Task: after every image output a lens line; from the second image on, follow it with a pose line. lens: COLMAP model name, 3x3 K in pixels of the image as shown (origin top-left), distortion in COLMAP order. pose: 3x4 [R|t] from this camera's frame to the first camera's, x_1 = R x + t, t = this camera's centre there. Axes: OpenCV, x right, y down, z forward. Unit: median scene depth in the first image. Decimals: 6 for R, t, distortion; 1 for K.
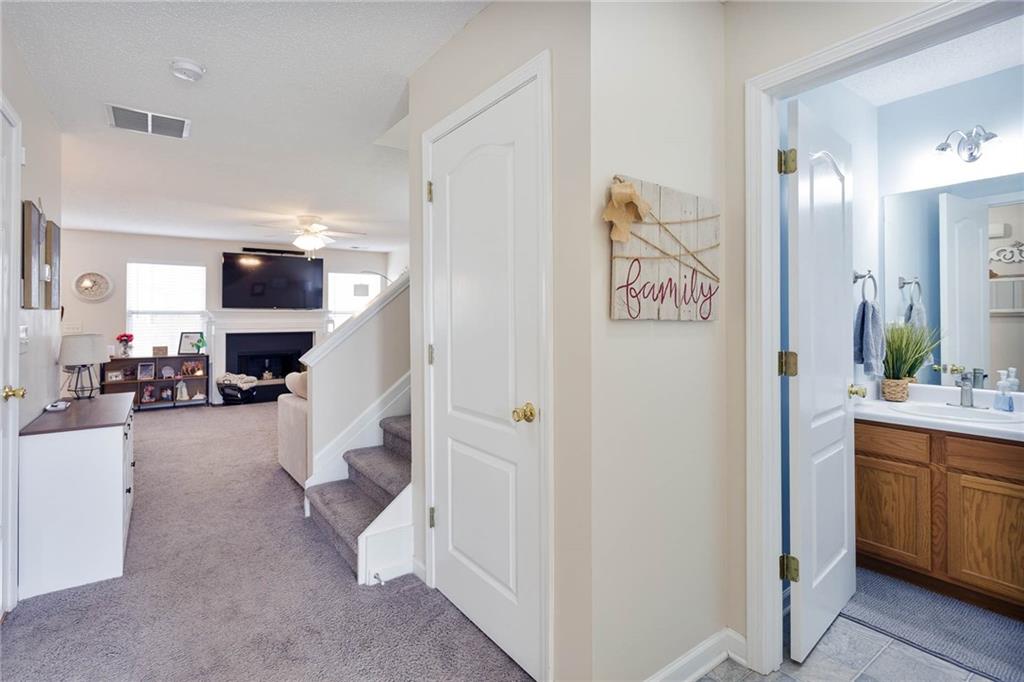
lens RADIAL K [[490.1, 0, 508.2], [0, 490.1, 314.8], [0, 0, 1]] dist [-0.004727, 0.001238]
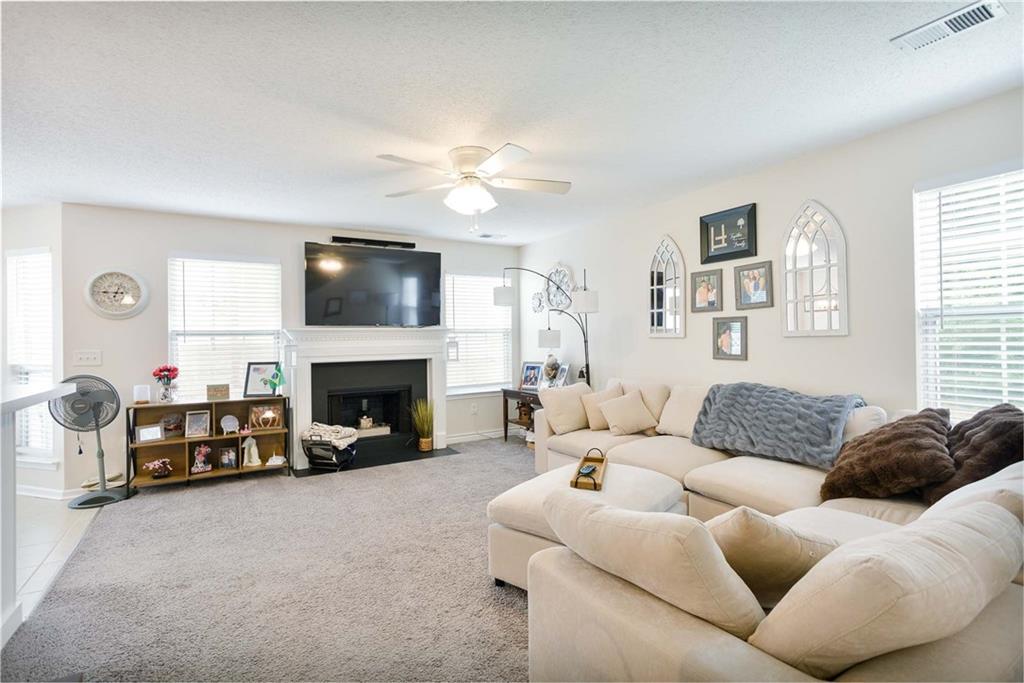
lens RADIAL K [[490.1, 0, 514.2], [0, 490.1, 338.0], [0, 0, 1]] dist [-0.004727, 0.001238]
pose [[0.996887, -0.015170, -0.077374, -0.263067], [0.015224, 0.999884, 0.000111, 0.007899], [0.077363, -0.001288, 0.997002, 0.375646]]
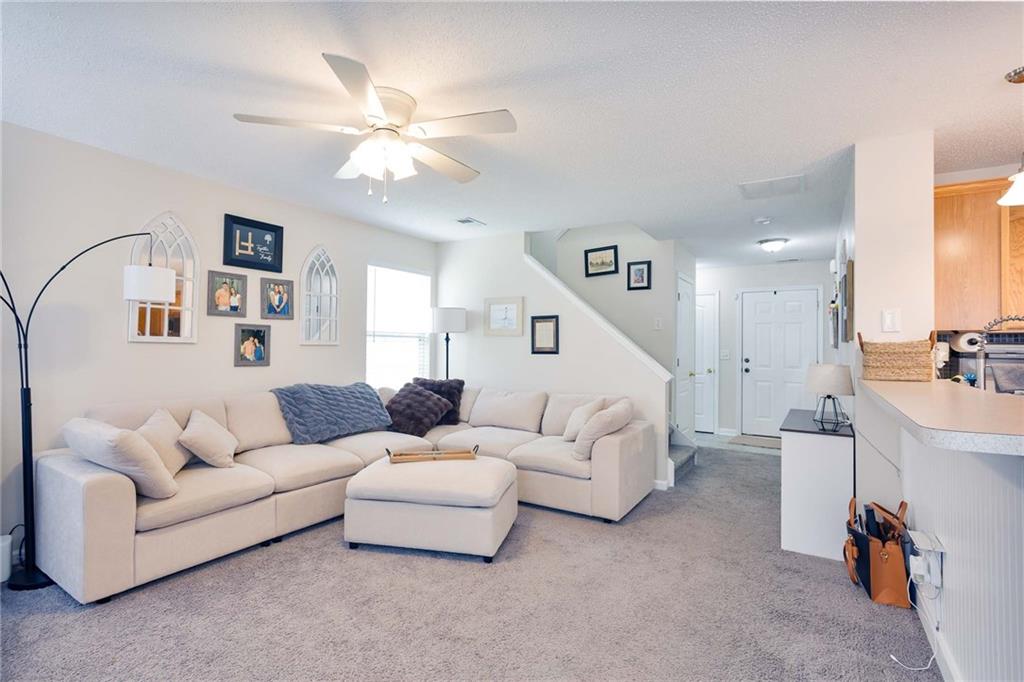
lens RADIAL K [[490.1, 0, 508.0], [0, 490.1, 339.8], [0, 0, 1]] dist [-0.004727, 0.001238]
pose [[-0.360260, 0.007540, 0.932822, -1.165546], [-0.019342, 0.999692, -0.015551, 0.010079], [-0.932651, -0.023645, -0.360003, 1.407693]]
